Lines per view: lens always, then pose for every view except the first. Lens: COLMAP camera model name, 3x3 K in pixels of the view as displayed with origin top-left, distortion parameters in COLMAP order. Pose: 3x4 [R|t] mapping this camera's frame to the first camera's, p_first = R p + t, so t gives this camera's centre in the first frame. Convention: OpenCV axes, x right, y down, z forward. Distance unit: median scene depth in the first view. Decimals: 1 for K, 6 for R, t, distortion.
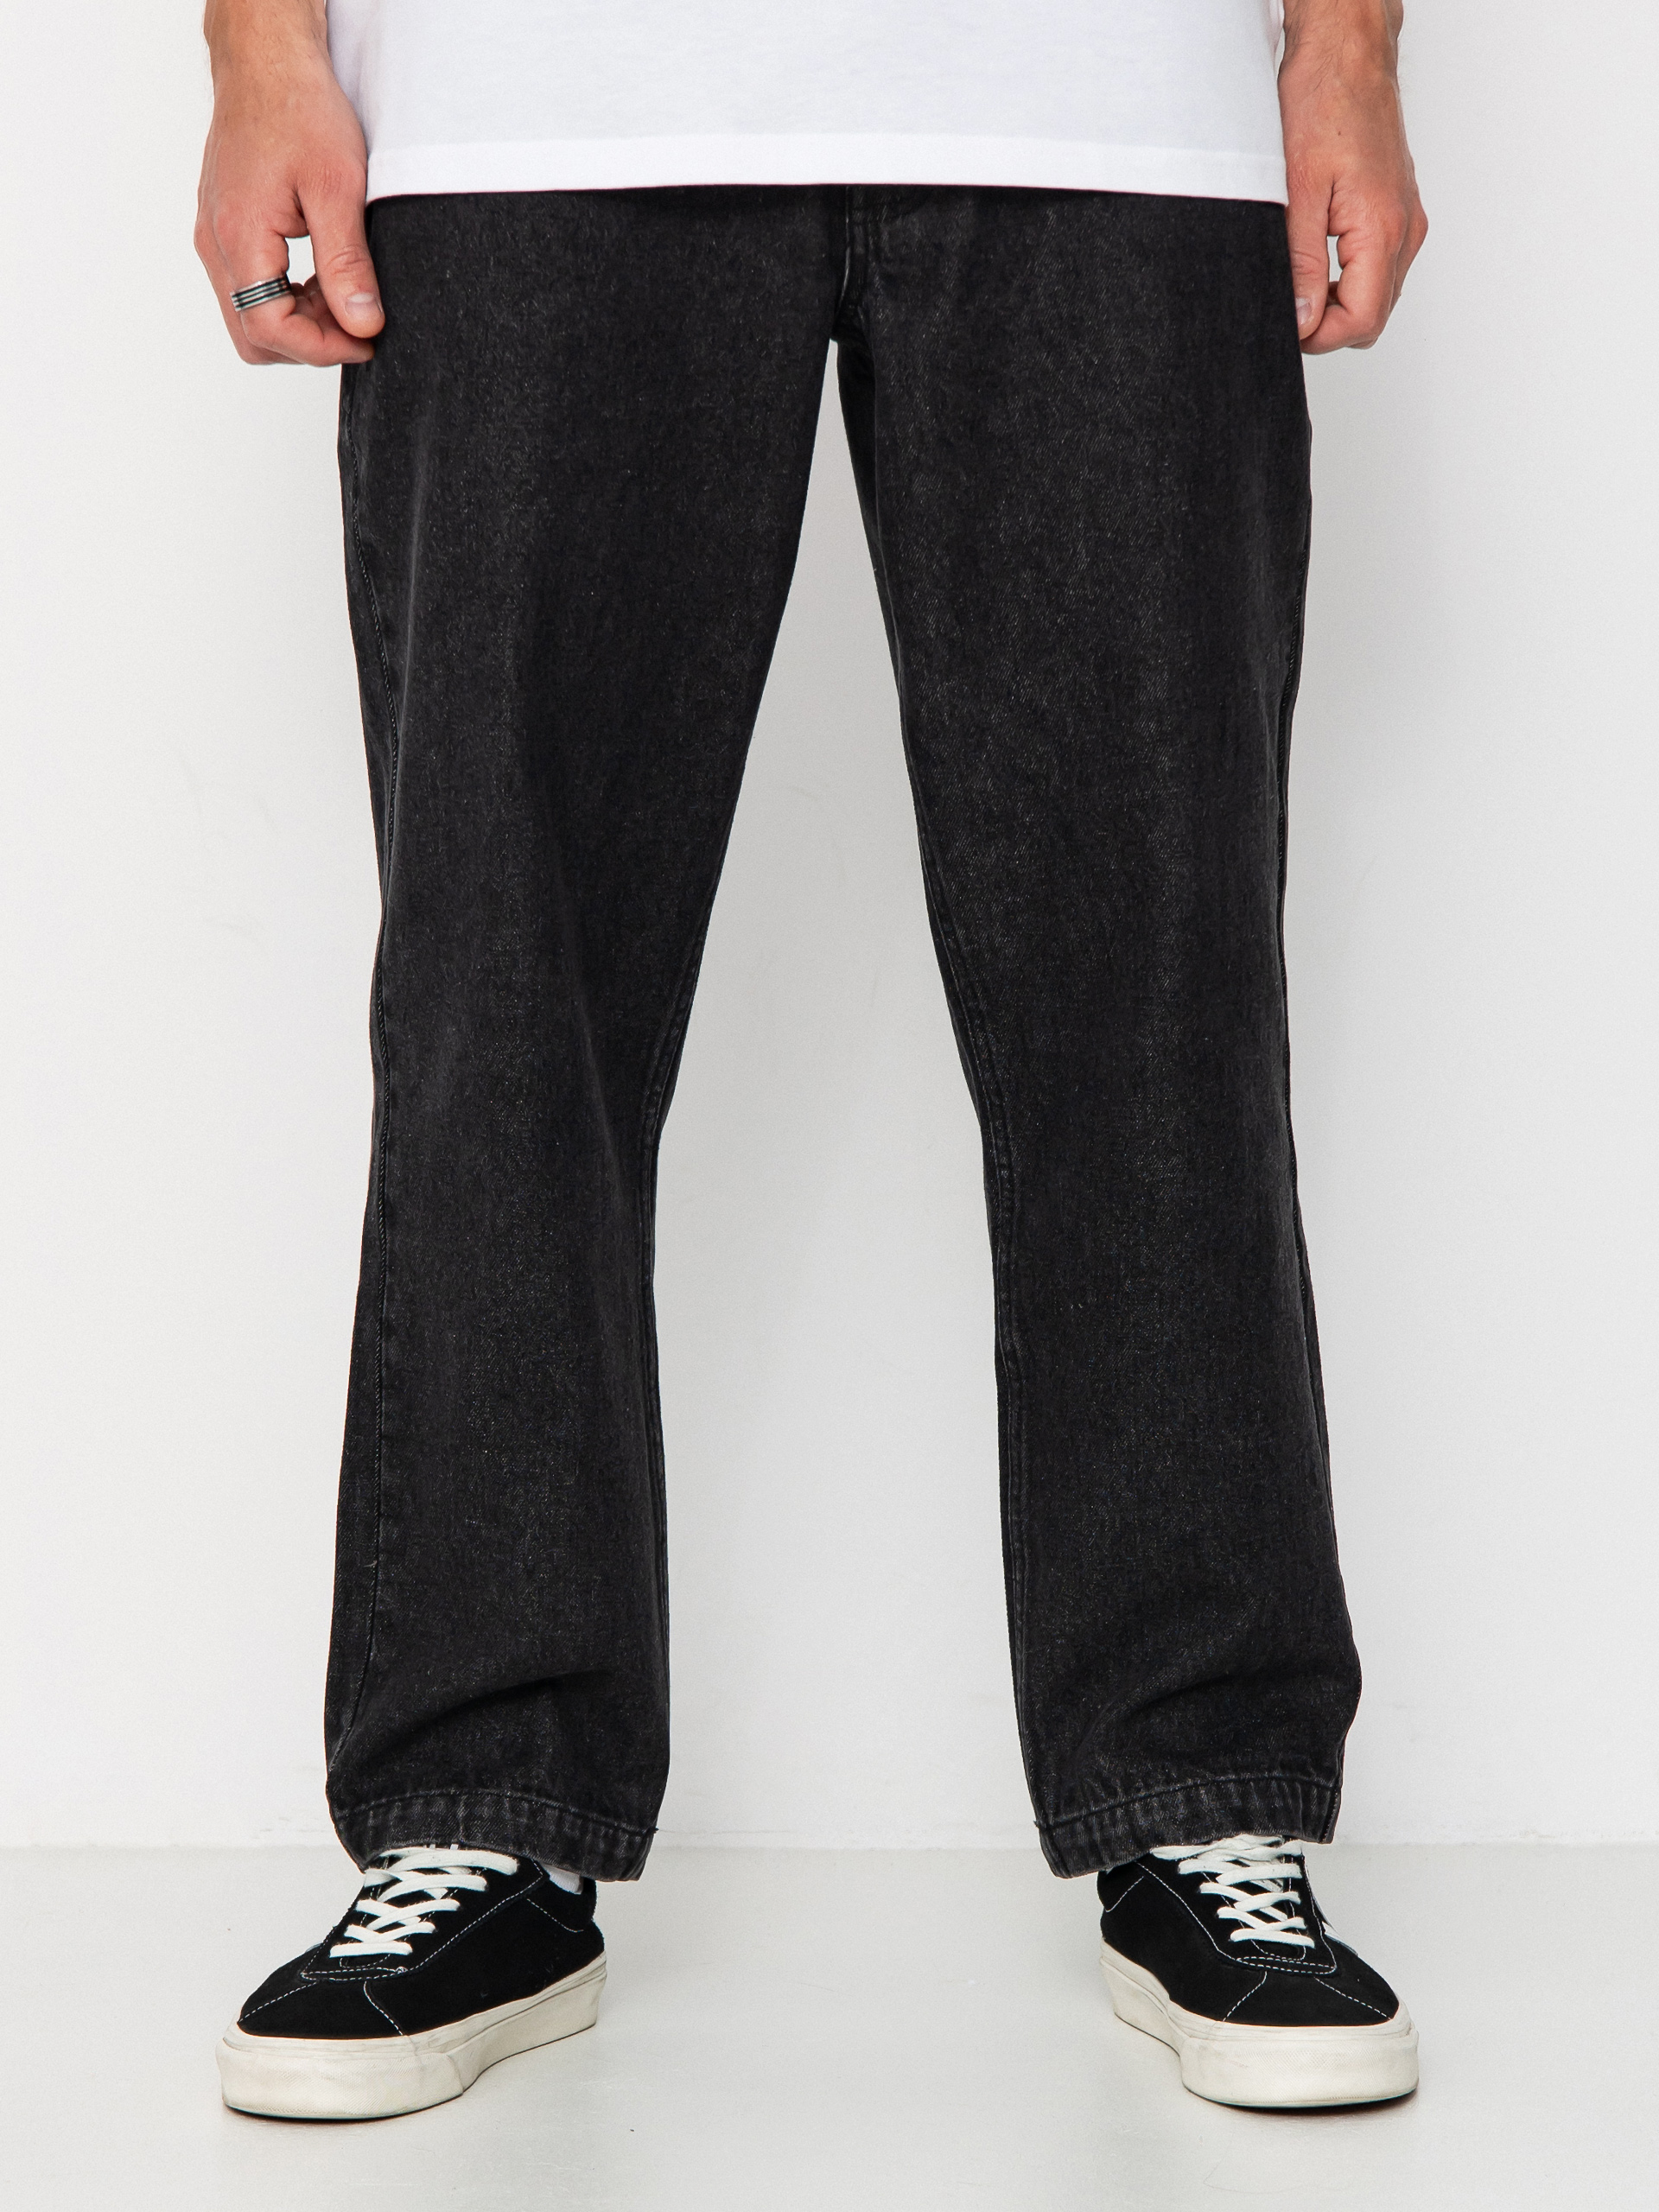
lens RADIAL K [[4253.1, 0, 829.5], [0, 4253.1, 1106.0], [0, 0, 1]] dist [-0.500293, 0.279835]
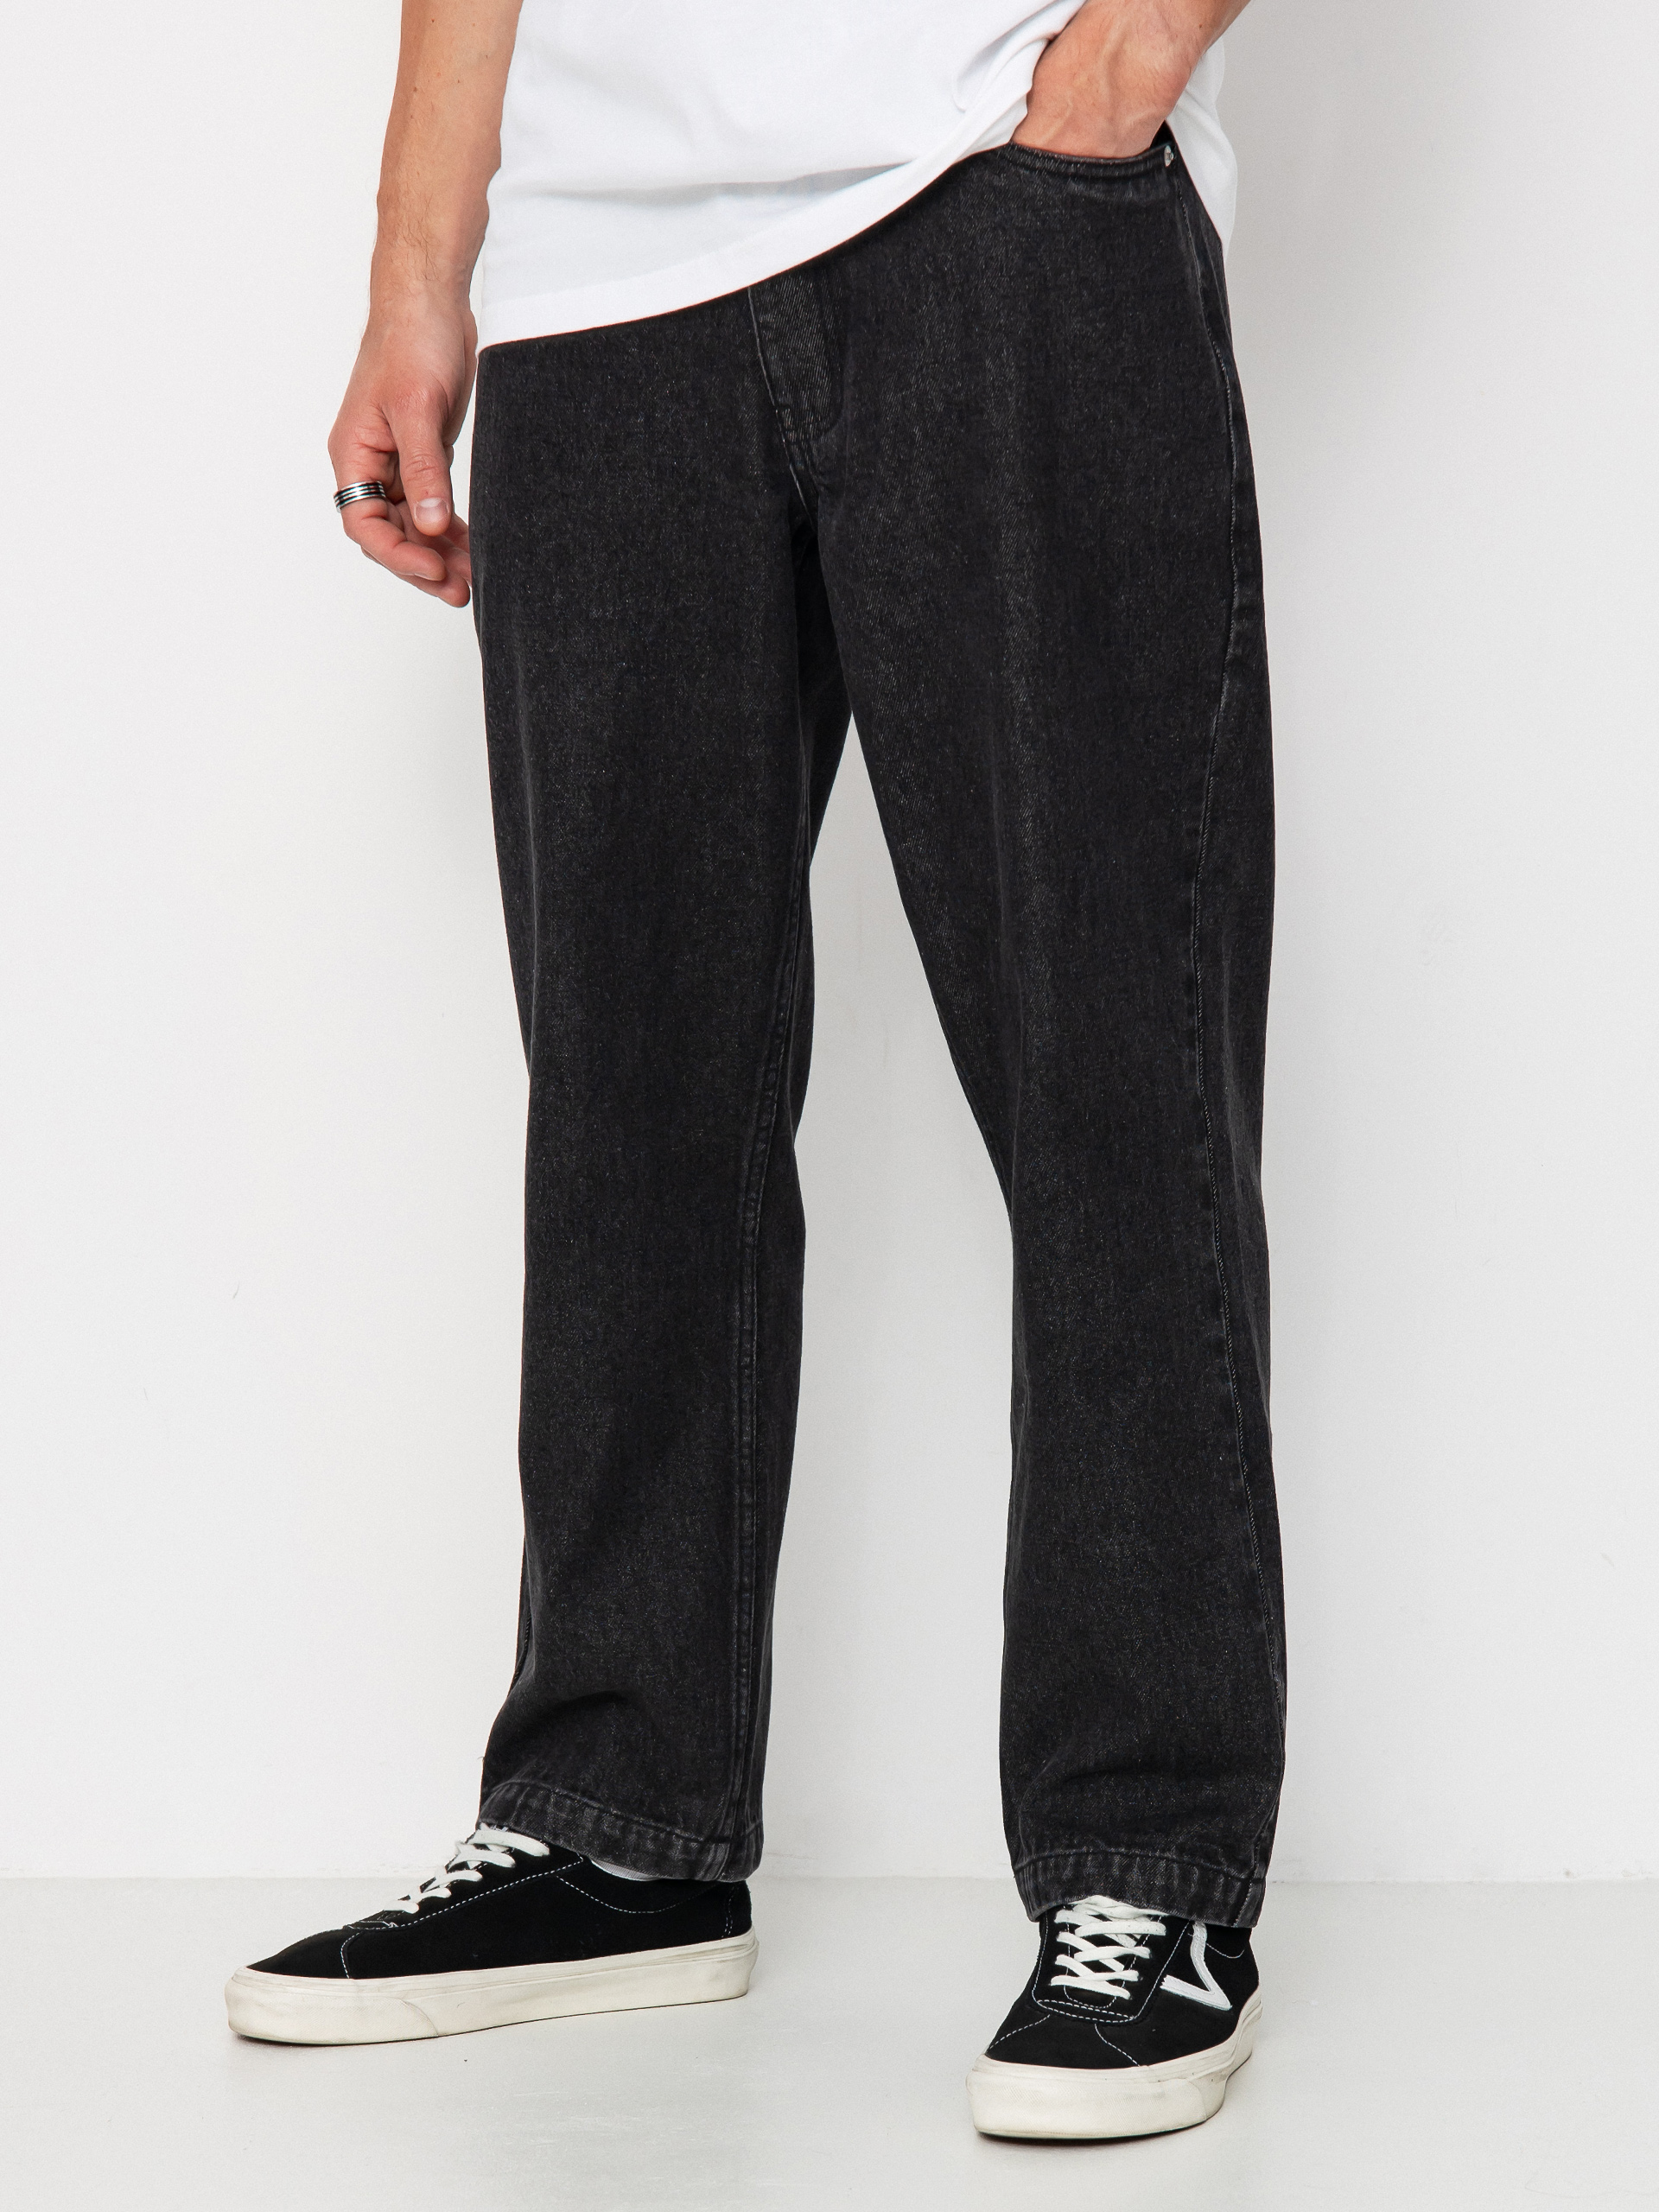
lens RADIAL K [[4253.1, 0, 829.5], [0, 4253.1, 1106.0], [0, 0, 1]] dist [-0.500293, 0.279835]
pose [[0.885098, 0.046021, -0.463123, 0.527736], [-0.053545, 0.998561, -0.003105, -0.027018], [0.462314, 0.027546, 0.886288, -0.005265]]
